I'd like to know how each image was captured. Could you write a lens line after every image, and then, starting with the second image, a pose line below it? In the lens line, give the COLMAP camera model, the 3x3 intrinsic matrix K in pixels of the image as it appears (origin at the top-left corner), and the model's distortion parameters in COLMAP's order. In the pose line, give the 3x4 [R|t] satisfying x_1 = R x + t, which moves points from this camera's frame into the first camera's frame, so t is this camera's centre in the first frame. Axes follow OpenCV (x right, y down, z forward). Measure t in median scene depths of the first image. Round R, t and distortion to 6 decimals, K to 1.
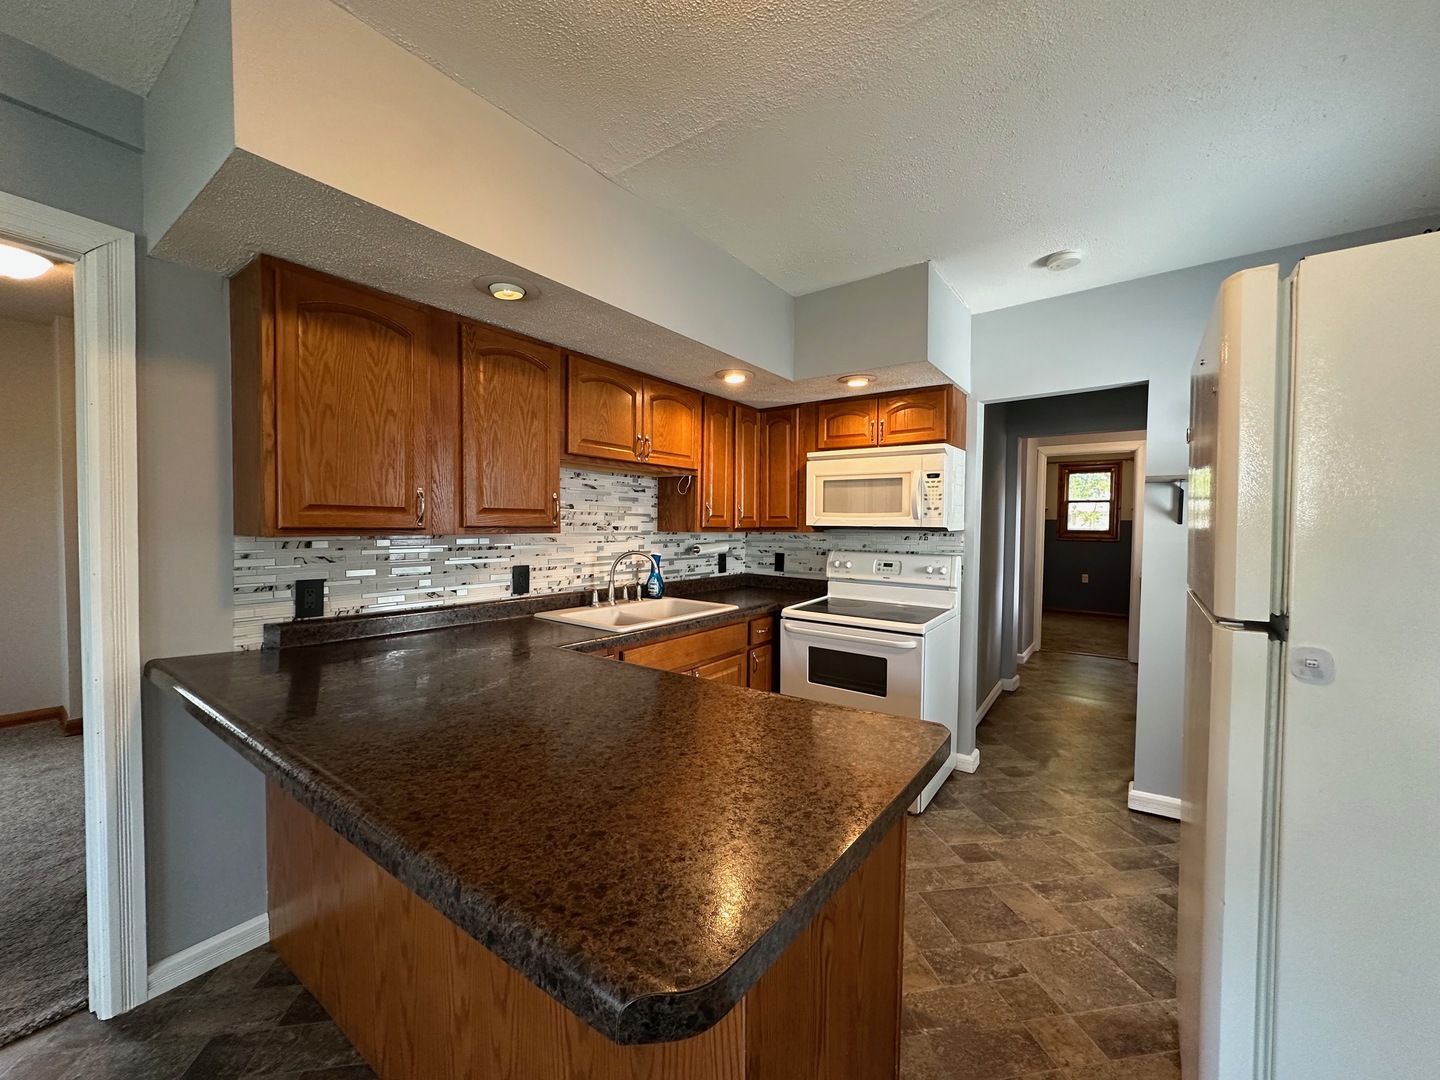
lens RADIAL K [[575.6, 0, 720.6], [0, 575.6, 539.9], [0, 0, 1]] dist [-0.003639, 0.001332]
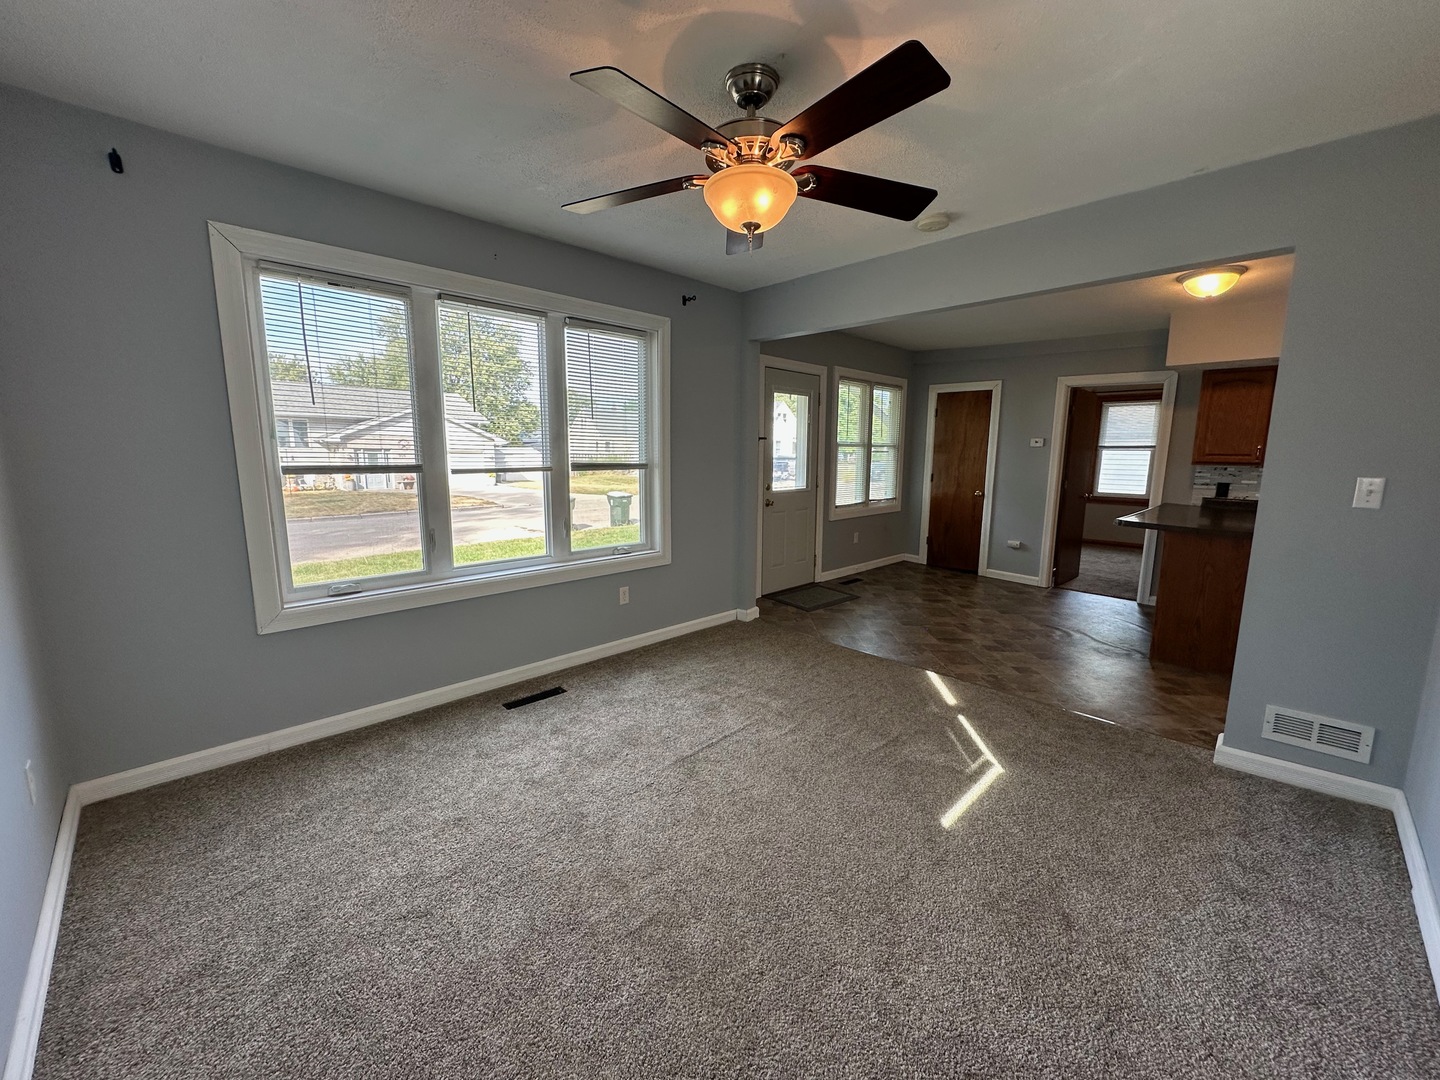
lens RADIAL K [[575.6, 0, 720.4], [0, 575.6, 542.5], [0, 0, 1]] dist [-0.003639, 0.001332]
pose [[-0.169177, 0.135385, -0.976243, 2.127844], [-0.037670, 0.988908, 0.143670, 0.048838], [0.984866, 0.061080, -0.162200, -0.751011]]
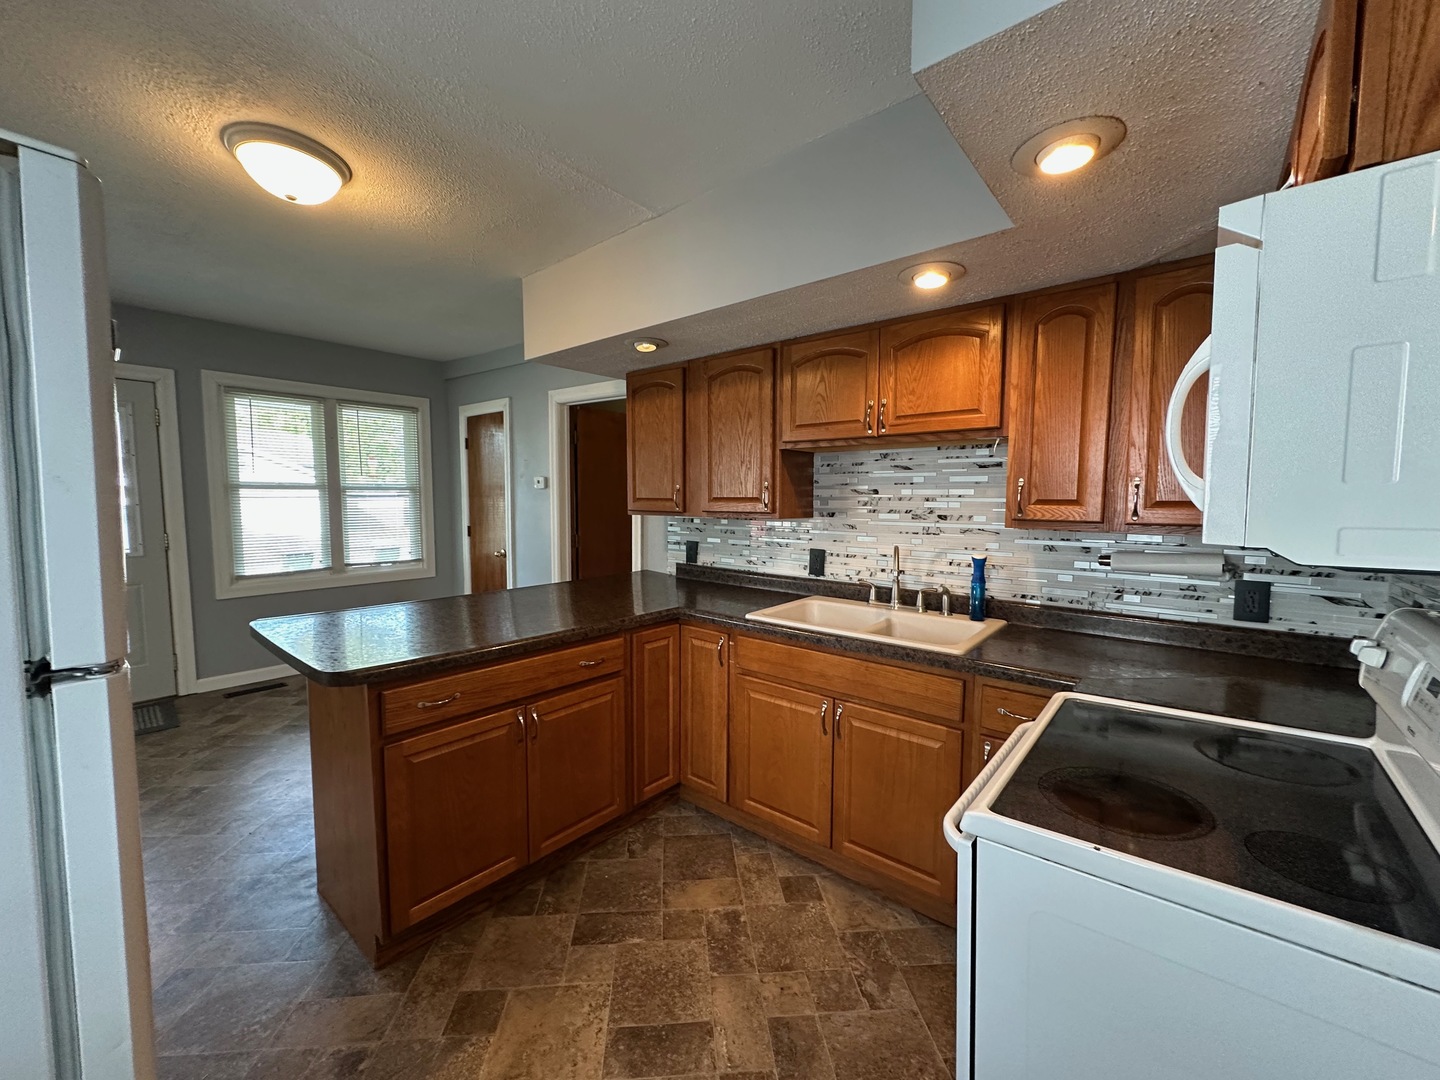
lens RADIAL K [[575.6, 0, 717.9], [0, 575.6, 541.3], [0, 0, 1]] dist [-0.003639, 0.001332]
pose [[-0.075119, 0.063579, -0.995146, 0.952248], [-0.034416, 0.997205, 0.066308, -0.044710], [0.996580, 0.039230, -0.072721, 1.163969]]
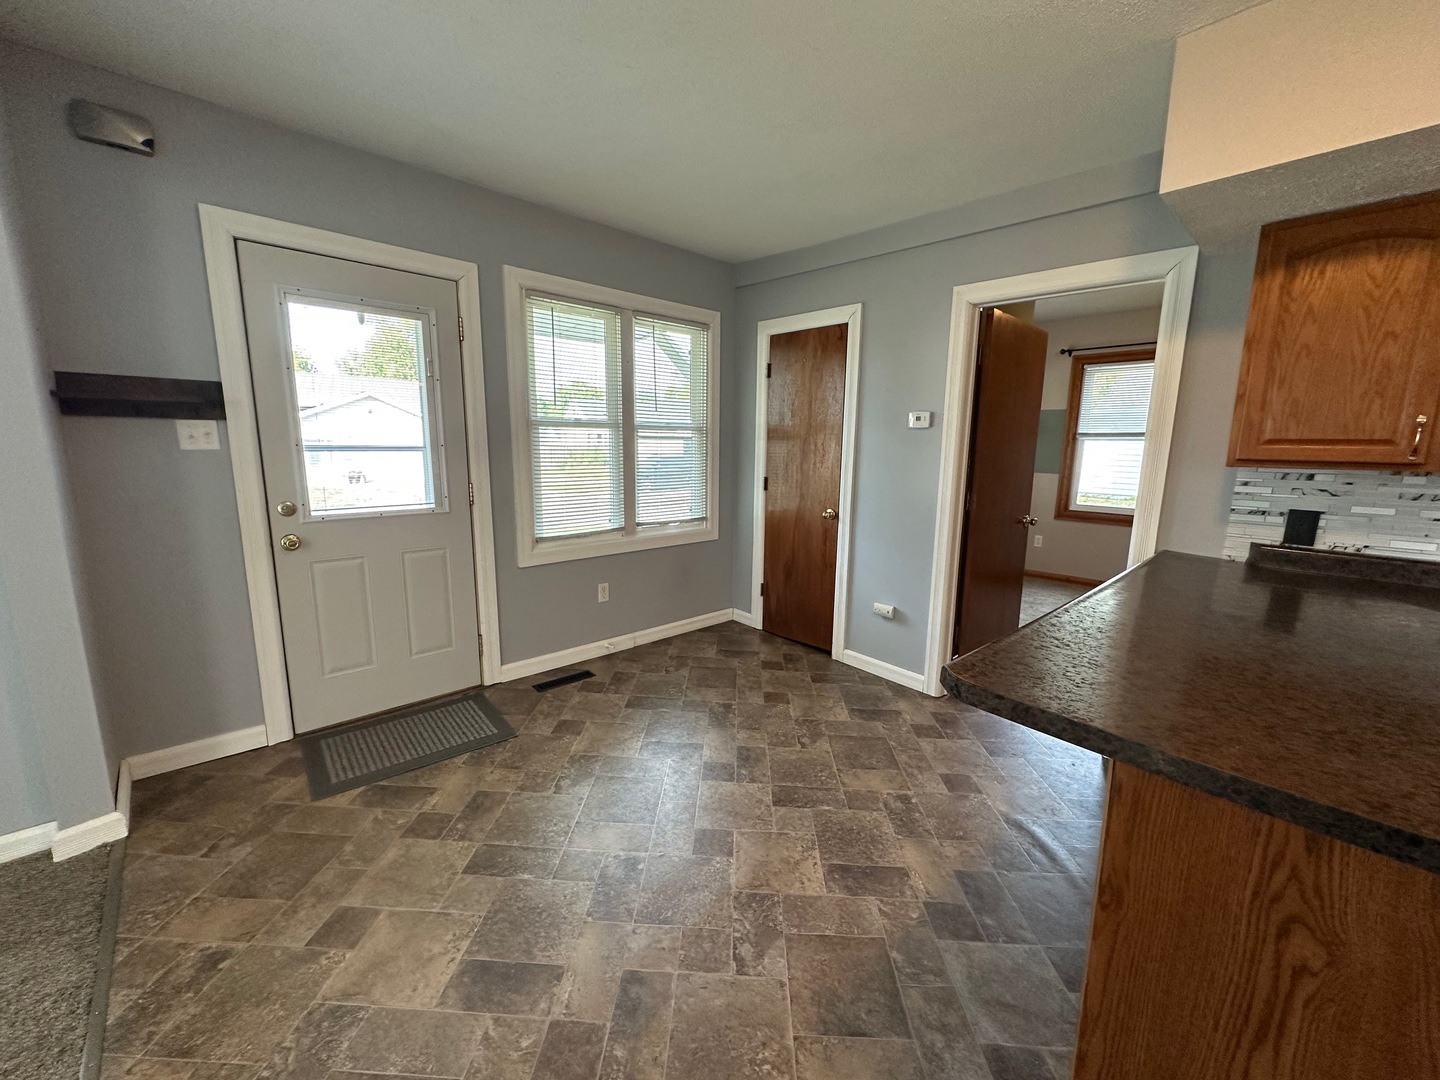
lens RADIAL K [[575.6, 0, 716.2], [0, 575.6, 540.7], [0, 0, 1]] dist [-0.003639, 0.001332]
pose [[-0.201986, 0.145883, -0.968463, 0.529066], [-0.042277, 0.986624, 0.157436, 0.003149], [0.978476, 0.072744, -0.193116, 0.136742]]
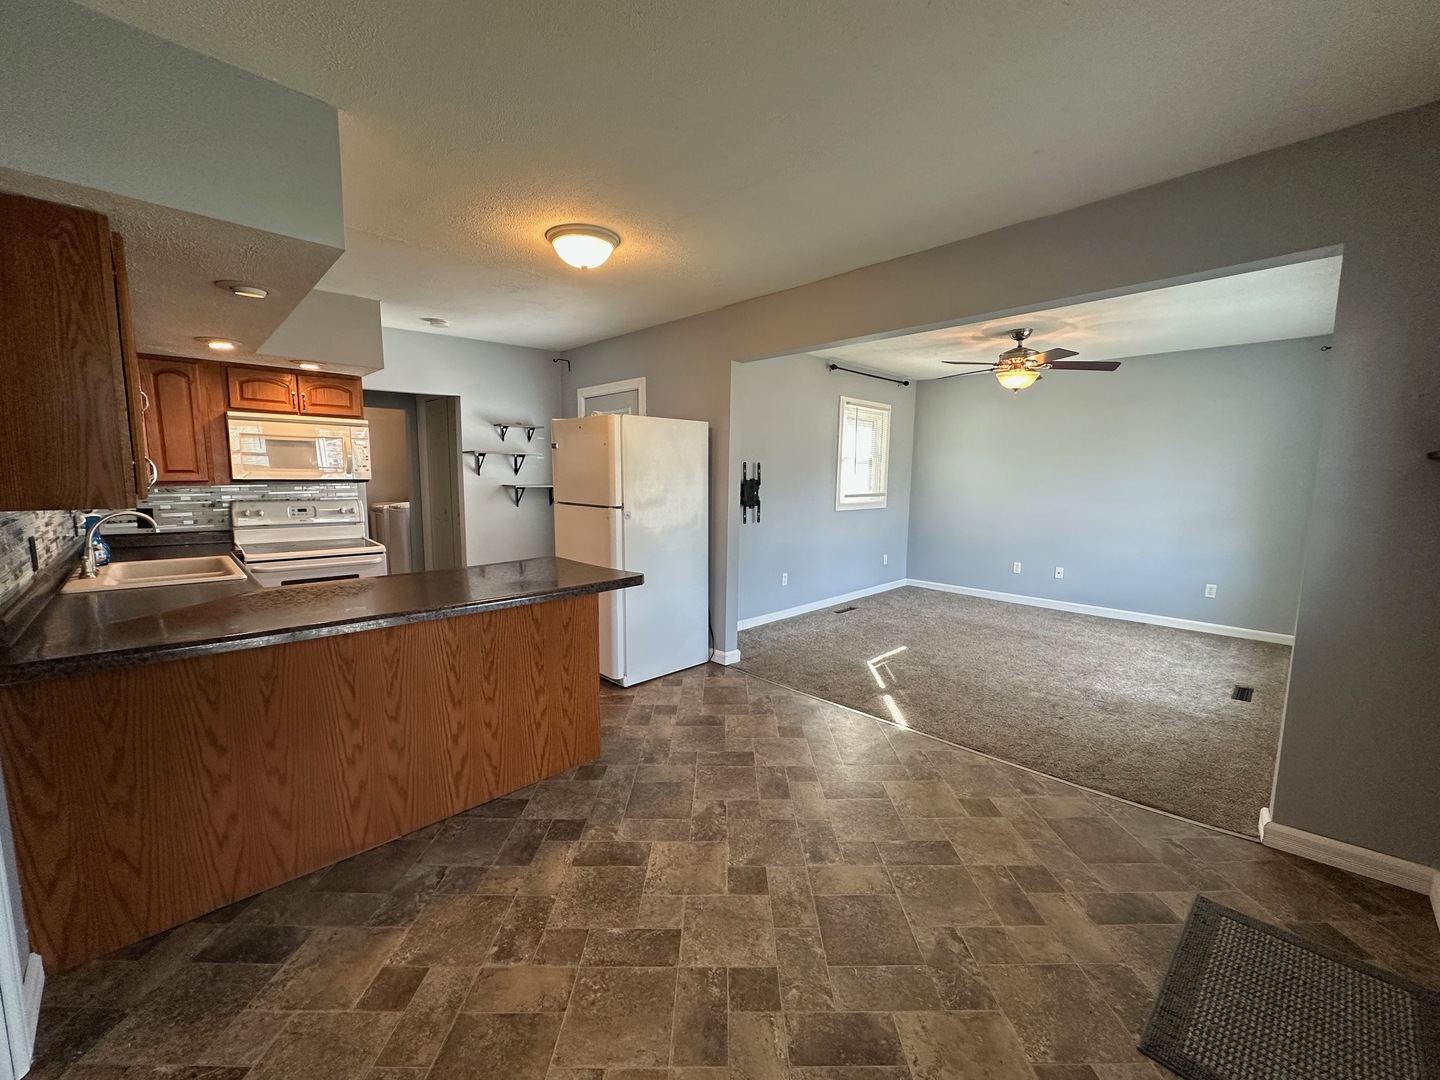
lens RADIAL K [[575.6, 0, 713.8], [0, 575.6, 539.4], [0, 0, 1]] dist [-0.003639, 0.001332]
pose [[0.178608, -0.122730, 0.976236, -2.642955], [0.020154, 0.992438, 0.121080, -0.071812], [-0.983714, -0.001951, 0.179731, 0.104688]]
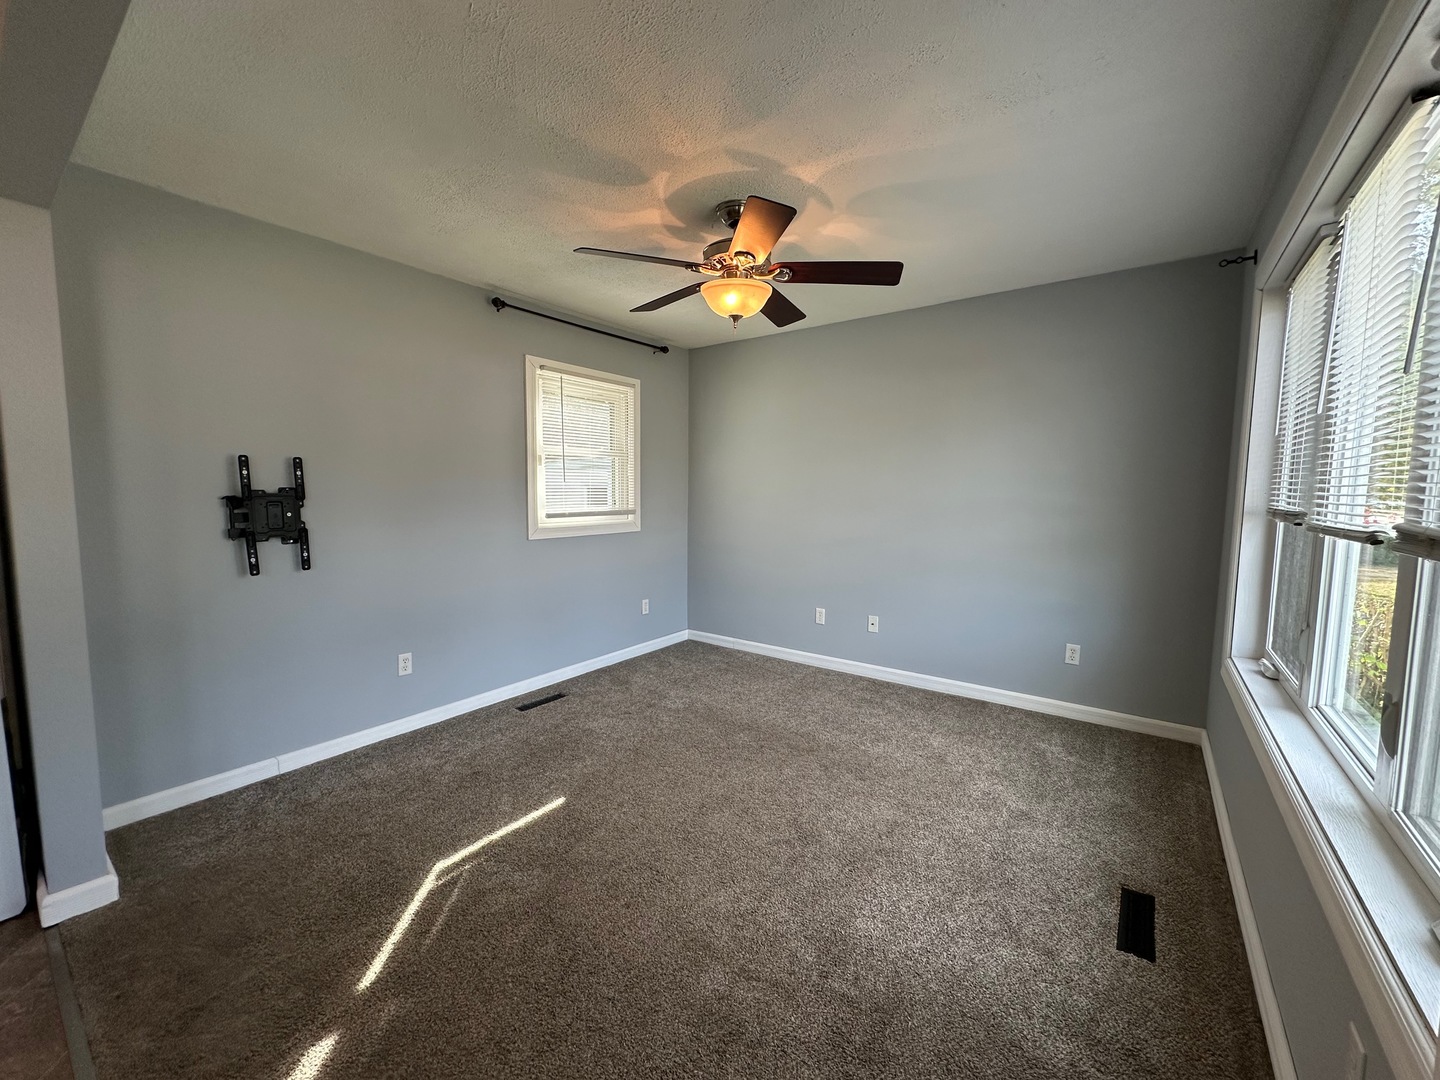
lens RADIAL K [[575.6, 0, 714.3], [0, 575.6, 538.6], [0, 0, 1]] dist [-0.003639, 0.001332]
pose [[0.023937, -0.096683, 0.995027, -0.969374], [0.025646, 0.995044, 0.096067, 0.011592], [-0.999384, 0.023218, 0.026298, -0.903778]]
